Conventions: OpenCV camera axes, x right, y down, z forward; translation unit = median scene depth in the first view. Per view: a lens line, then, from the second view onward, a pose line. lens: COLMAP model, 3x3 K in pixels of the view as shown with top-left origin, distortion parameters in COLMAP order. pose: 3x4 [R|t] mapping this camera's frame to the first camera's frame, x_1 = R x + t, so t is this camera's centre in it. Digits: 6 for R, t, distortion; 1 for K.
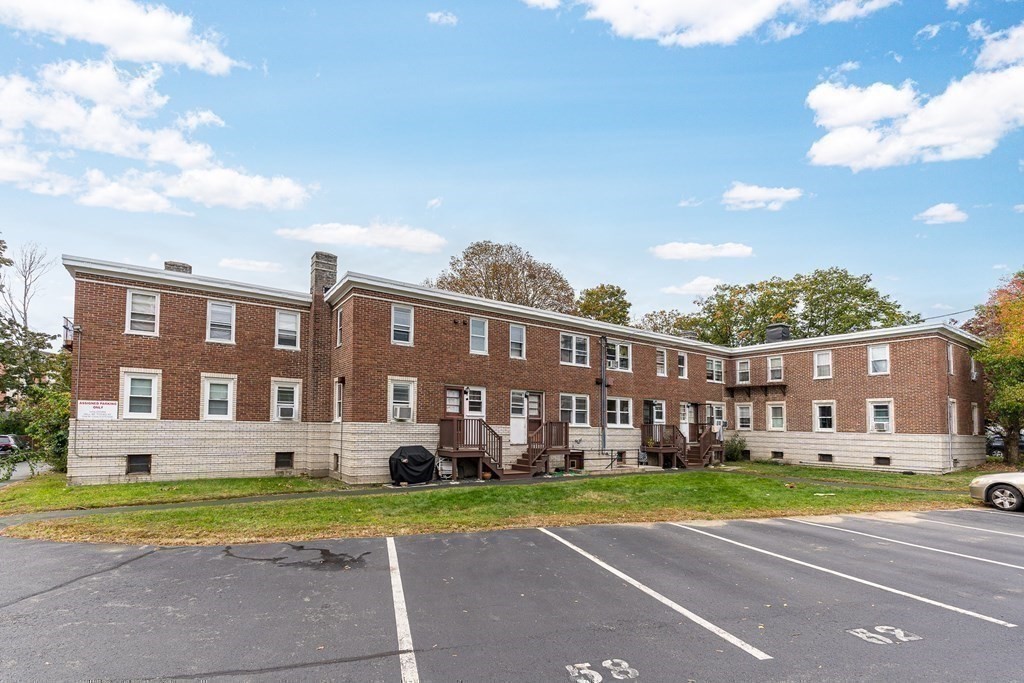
lens RADIAL K [[488.3, 0, 511.7], [0, 488.3, 400.1], [0, 0, 1]] dist [-0.002103, -0.000313]
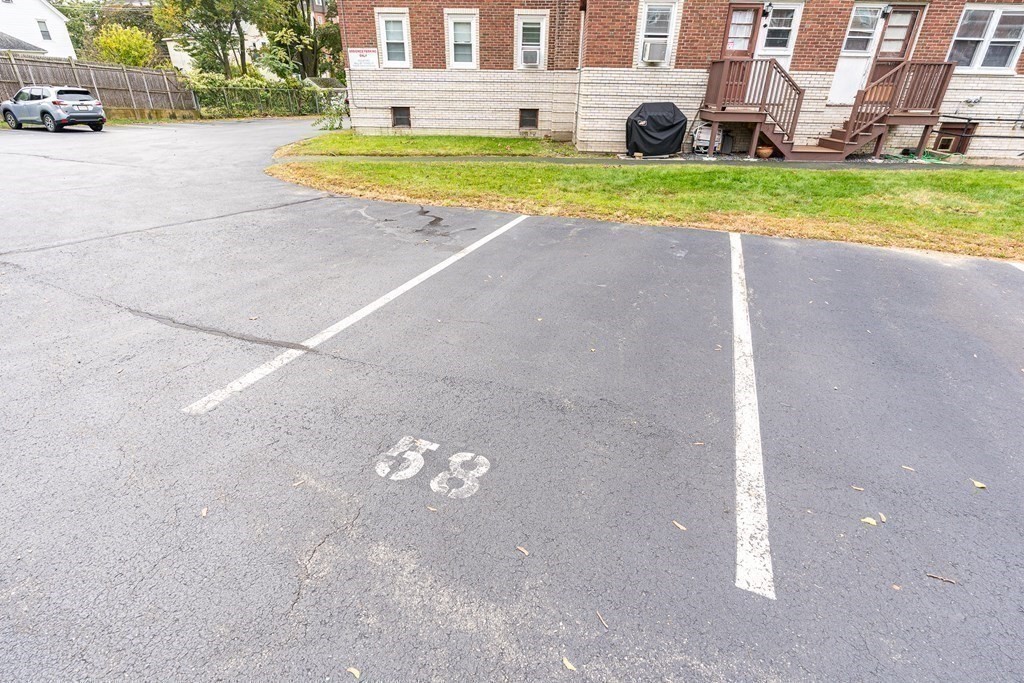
lens RADIAL K [[513.2, 0, 500.5], [0, 513.2, 352.0], [0, 0, 1]] dist [-0.003812, 0.001171]
pose [[0.792289, 0.279641, -0.542290, 0.131548], [0.033188, 0.867721, 0.495943, 0.027419], [0.609243, -0.410928, 0.678205, 0.158265]]
